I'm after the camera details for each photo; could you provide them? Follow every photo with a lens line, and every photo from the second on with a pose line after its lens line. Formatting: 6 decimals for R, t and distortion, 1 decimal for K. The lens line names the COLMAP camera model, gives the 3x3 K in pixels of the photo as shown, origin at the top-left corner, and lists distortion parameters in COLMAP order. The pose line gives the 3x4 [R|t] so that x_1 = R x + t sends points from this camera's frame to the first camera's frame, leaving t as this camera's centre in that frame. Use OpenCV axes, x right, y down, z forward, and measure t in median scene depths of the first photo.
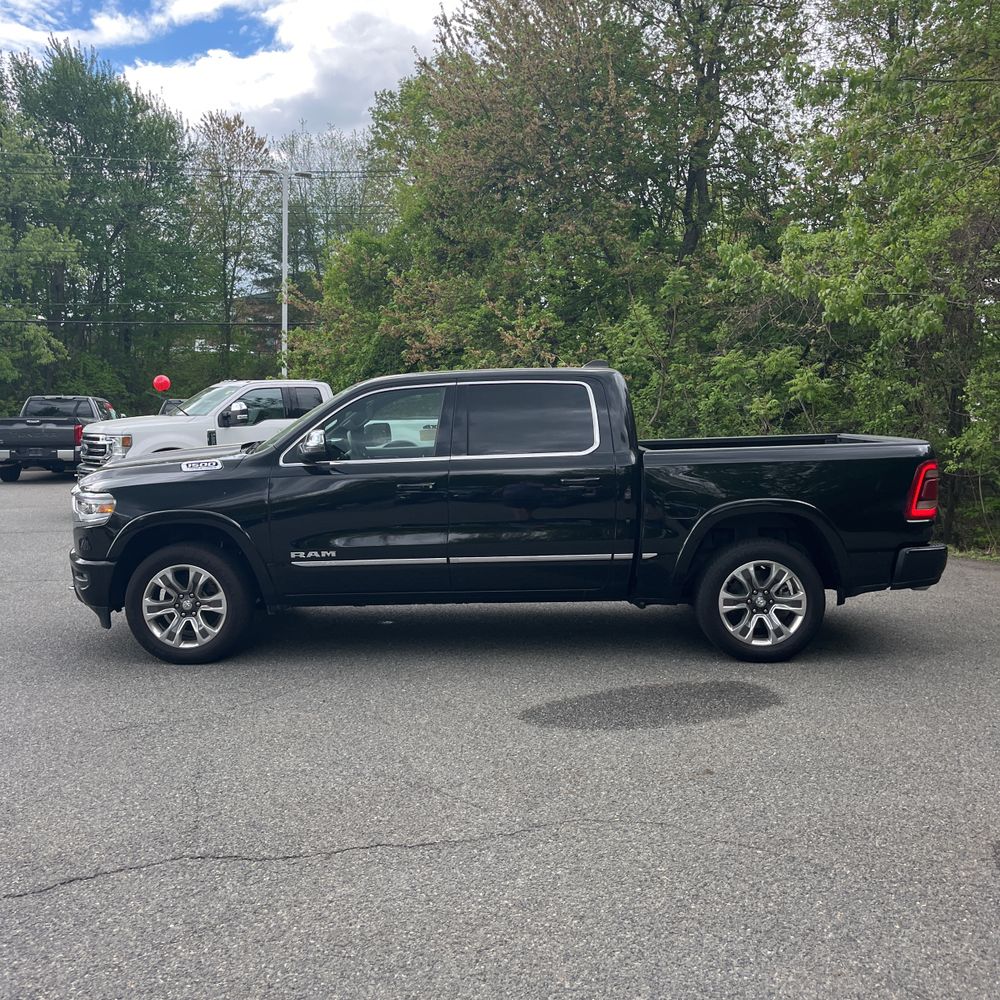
lens RADIAL K [[1002.2, 0, 499.8], [0, 1002.2, 482.3], [0, 0, 1]] dist [0.064493, -0.057743]
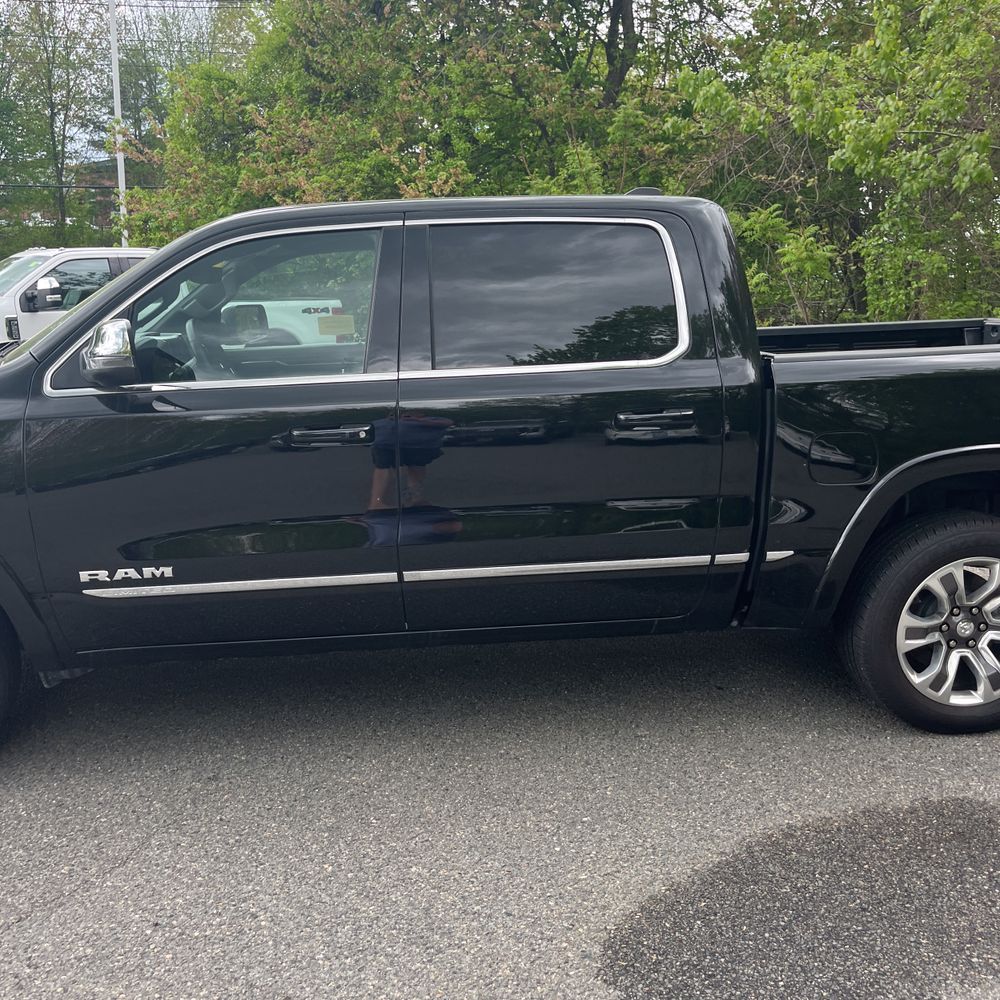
lens RADIAL K [[1023.1, 0, 500.0], [0, 1023.1, 500.0], [0, 0, 1]] dist [-0.003964, 0.045669]
pose [[0.992418, -0.027810, 0.119718, -0.024836], [0.012130, 0.991471, 0.129763, -0.011317], [-0.122306, -0.127327, 0.984291, 0.194612]]
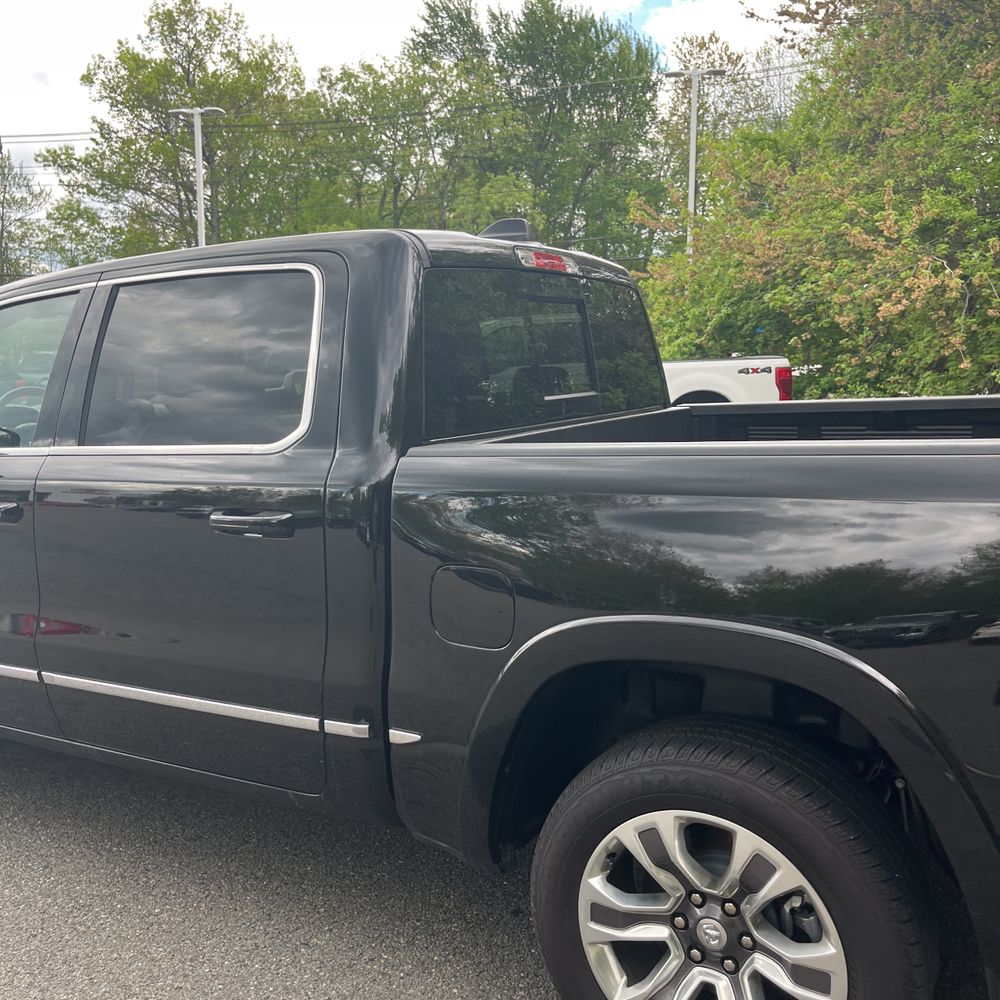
lens RADIAL K [[1023.1, 0, 500.0], [0, 1023.1, 500.0], [0, 0, 1]] dist [-0.003964, 0.045669]
pose [[0.881002, 0.050927, -0.470363, 0.138563], [-0.017395, 0.997004, 0.075365, -0.015984], [0.472792, -0.058215, 0.879249, 0.279277]]
